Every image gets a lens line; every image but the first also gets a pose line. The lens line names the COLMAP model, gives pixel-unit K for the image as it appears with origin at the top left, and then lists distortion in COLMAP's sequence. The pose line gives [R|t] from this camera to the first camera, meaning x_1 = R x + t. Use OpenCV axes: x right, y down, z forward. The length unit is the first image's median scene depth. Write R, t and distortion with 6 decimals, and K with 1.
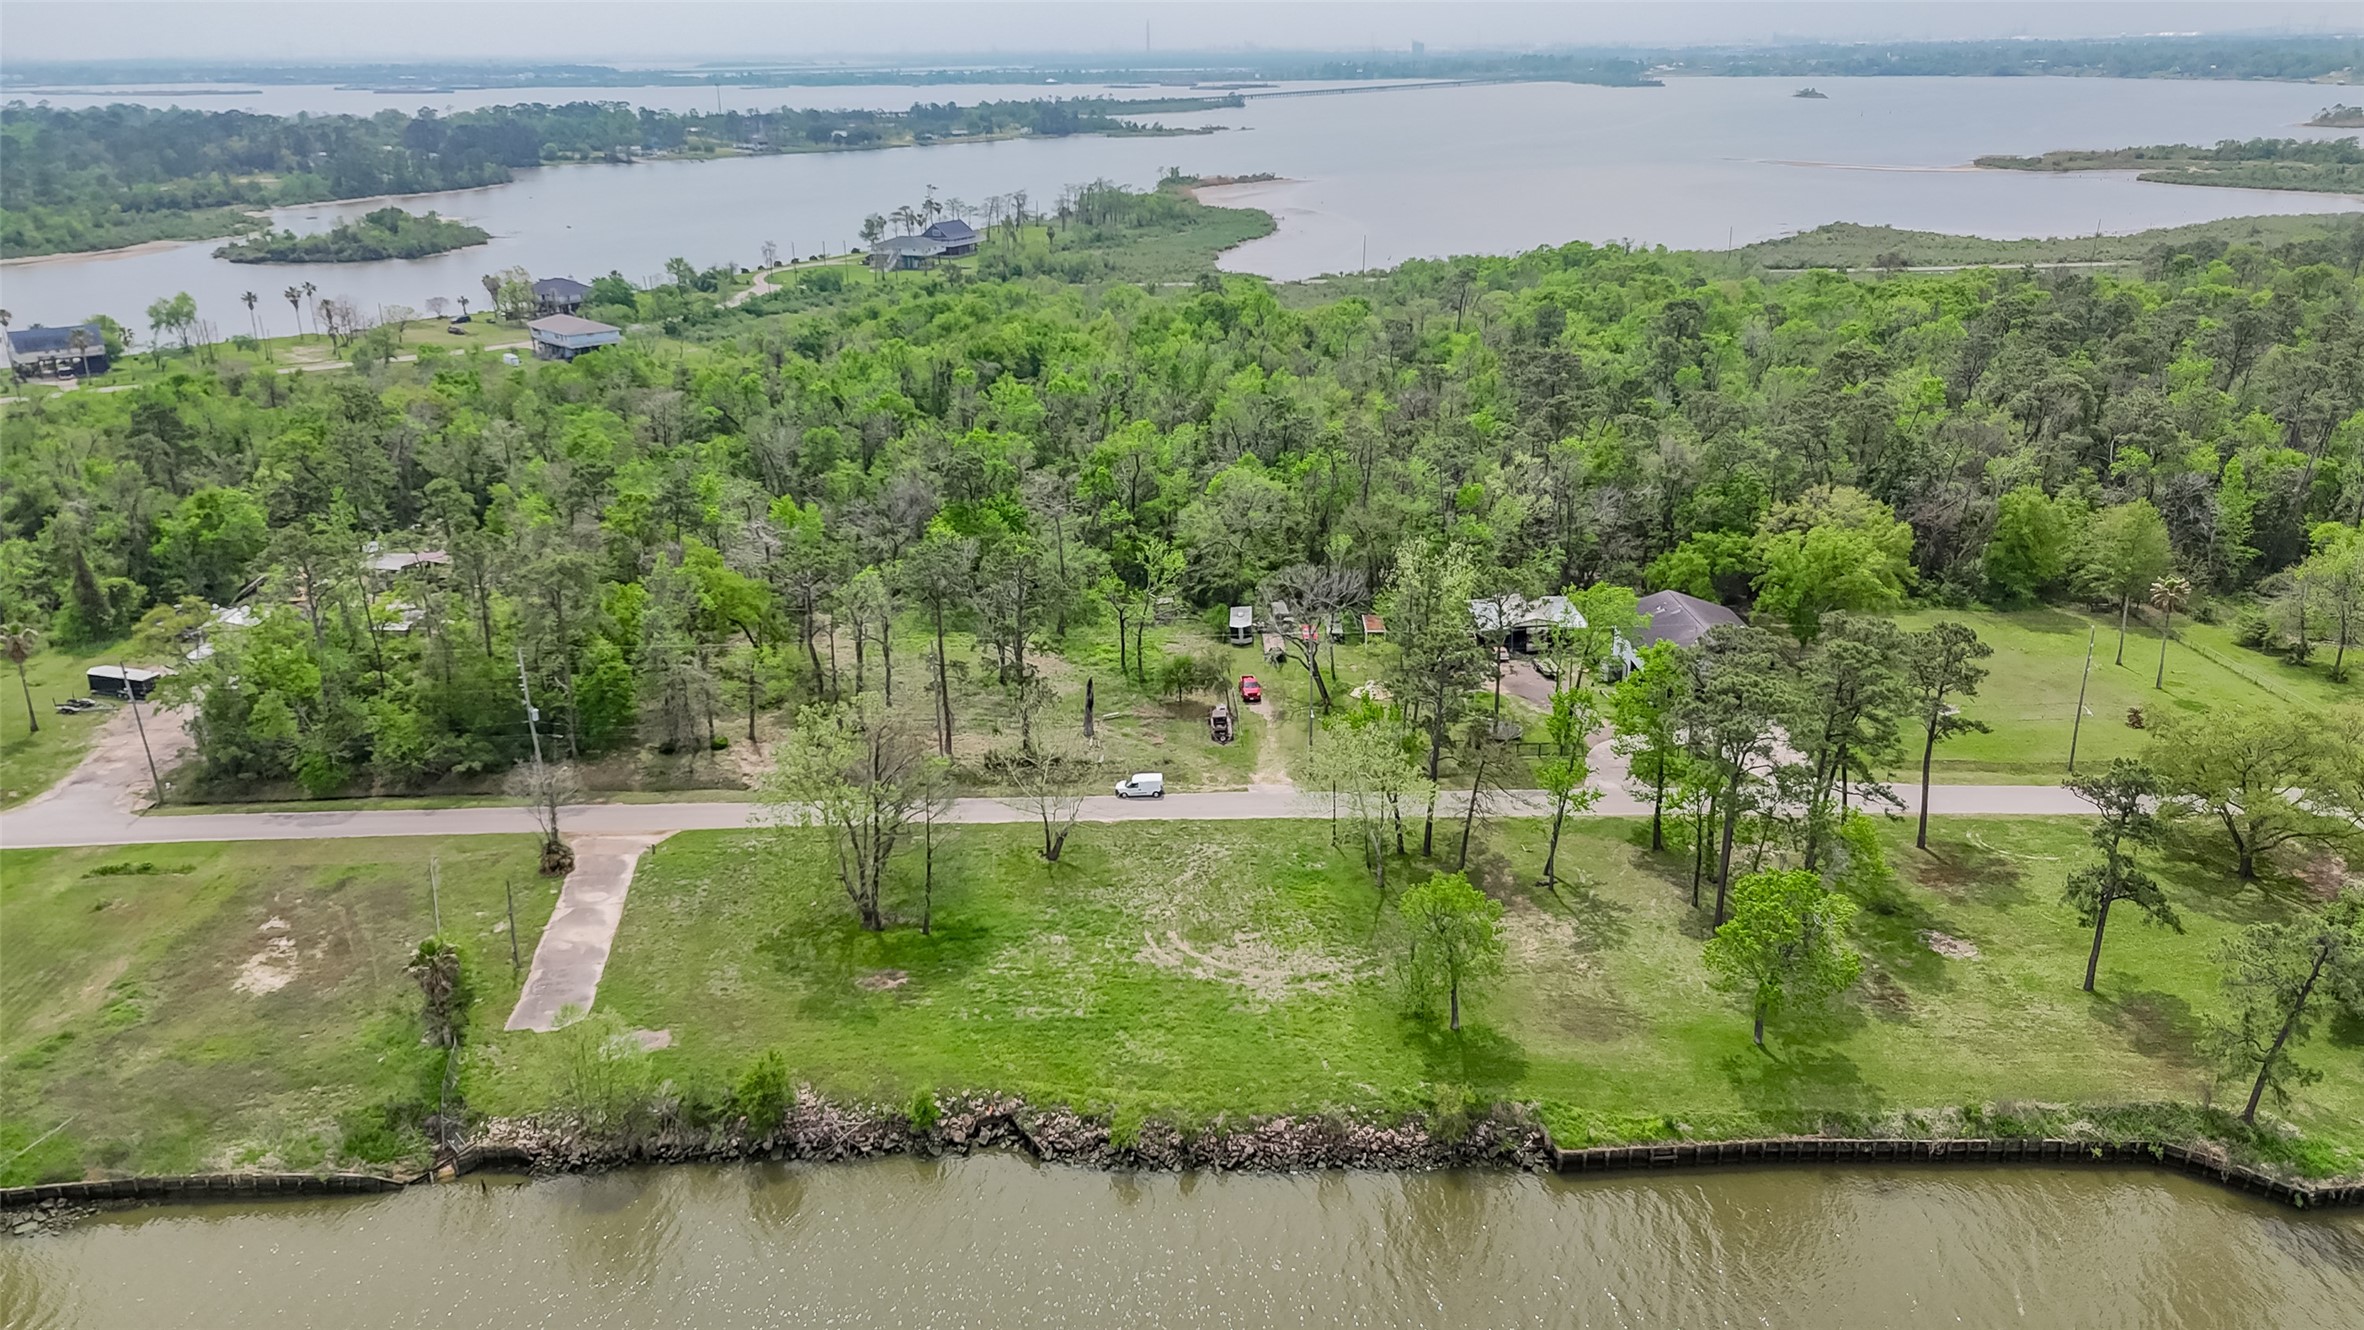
lens RADIAL K [[1748.1, 0, 1187.4], [0, 1748.1, 665.4], [0, 0, 1]] dist [0.050814, -0.041971]
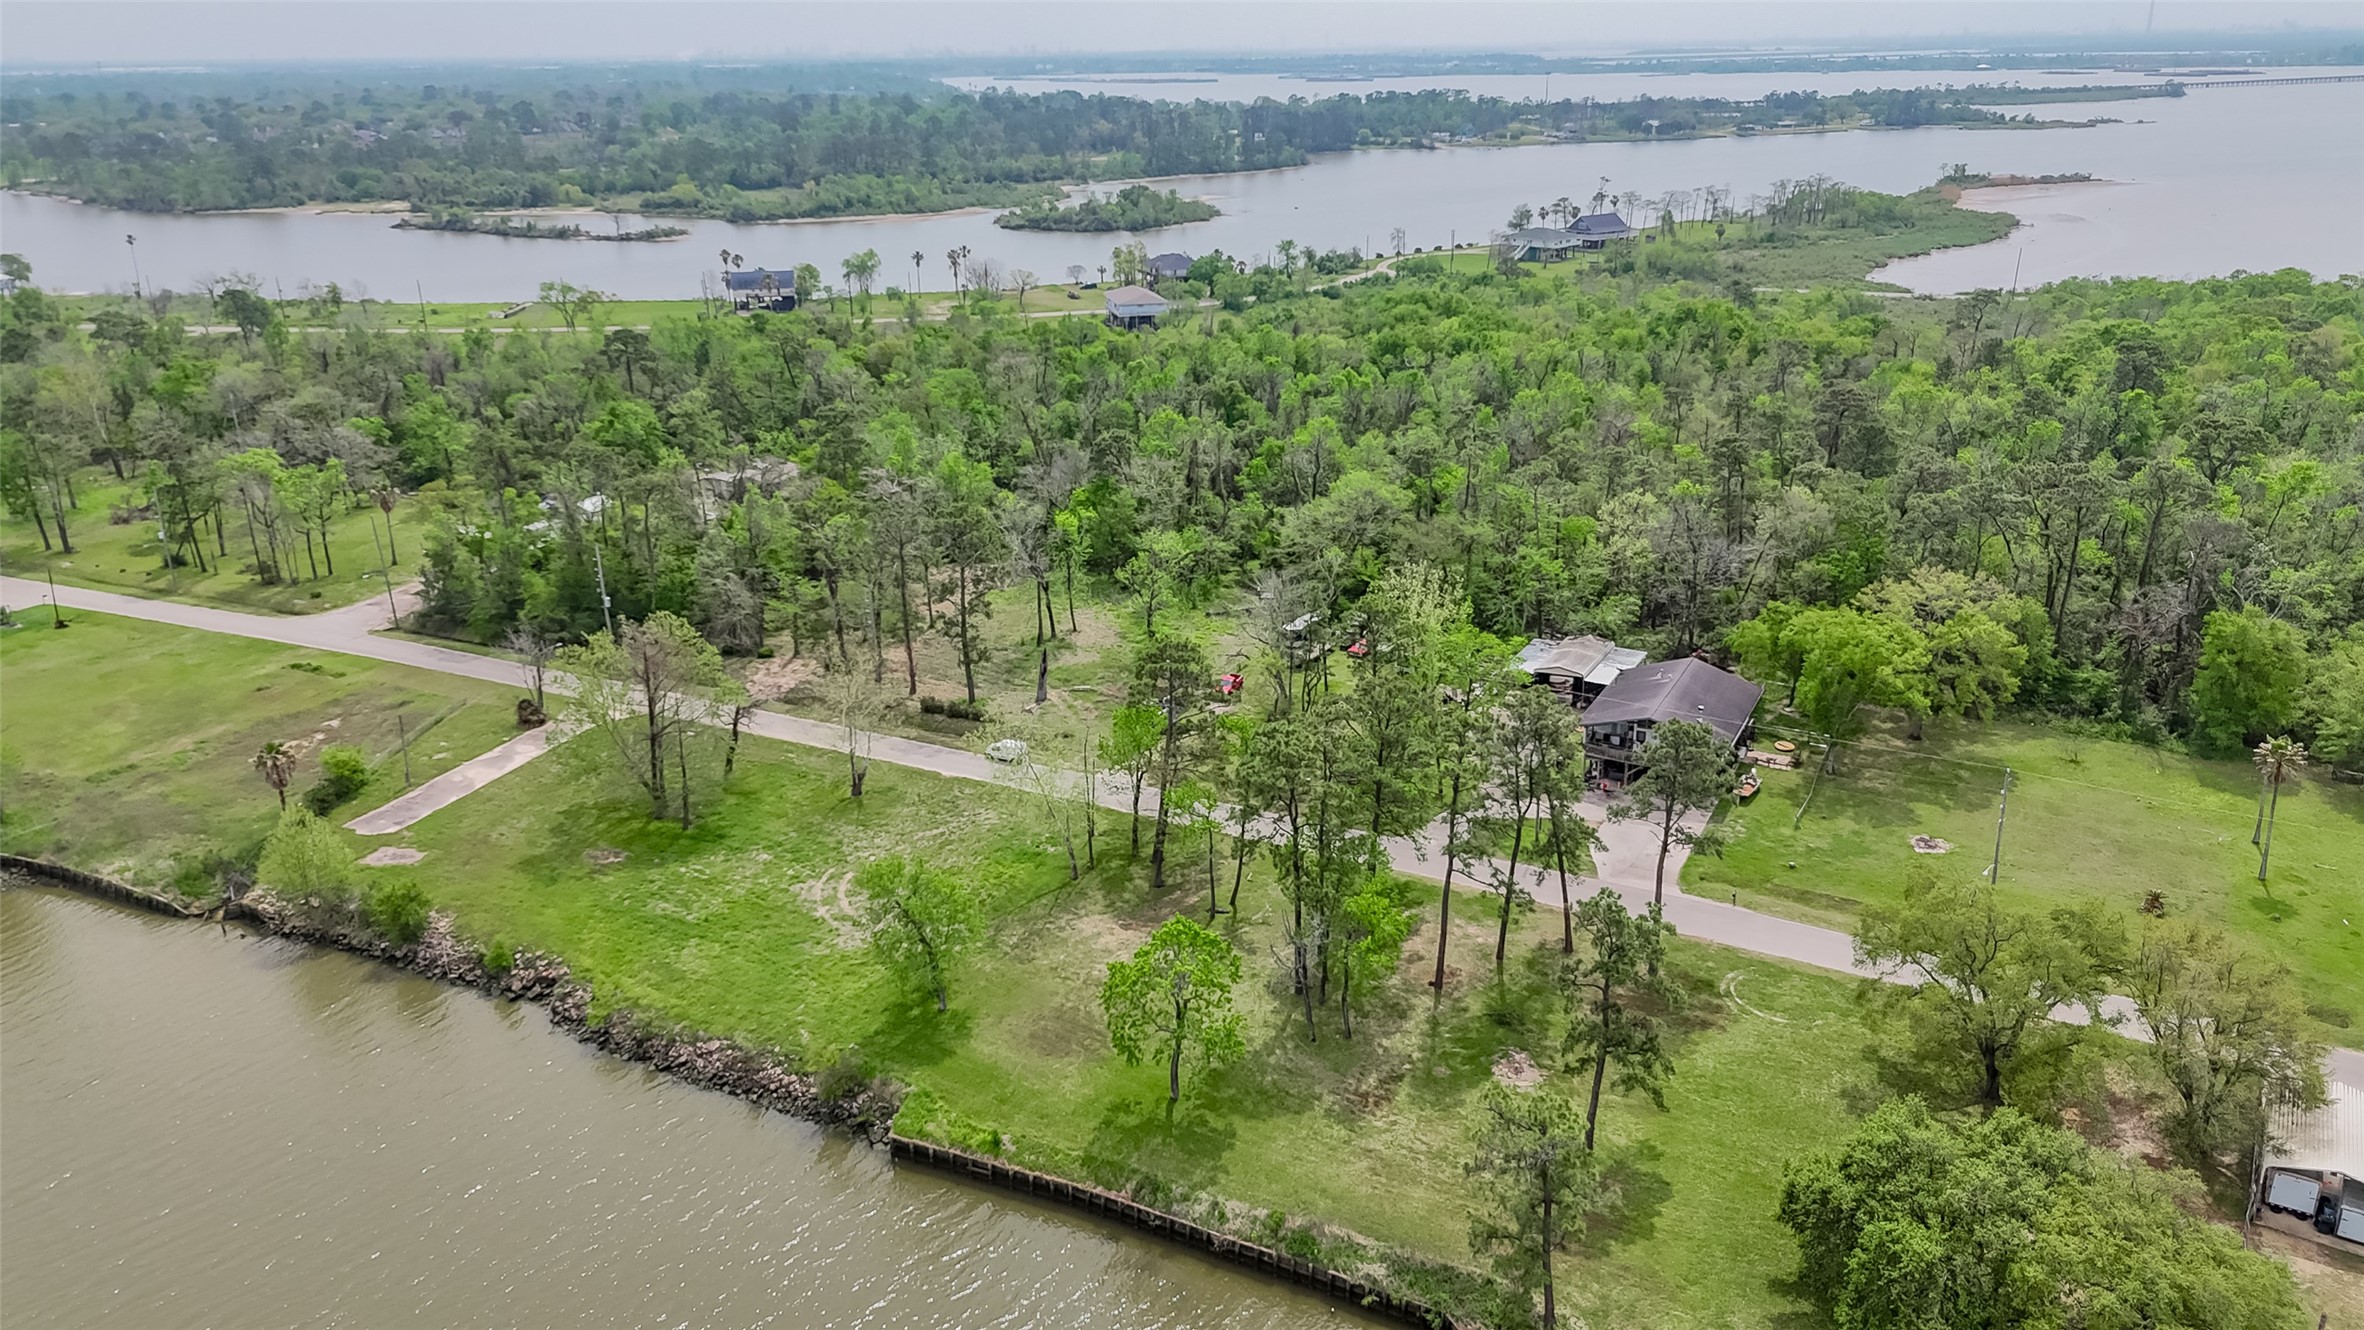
lens RADIAL K [[1748.1, 0, 1187.4], [0, 1748.1, 665.4], [0, 0, 1]] dist [0.050814, -0.041971]
pose [[0.876703, 0.159495, -0.453820, 0.170441], [-0.156415, 0.986684, 0.044602, -0.014477], [0.454891, 0.031882, 0.889976, 0.034213]]
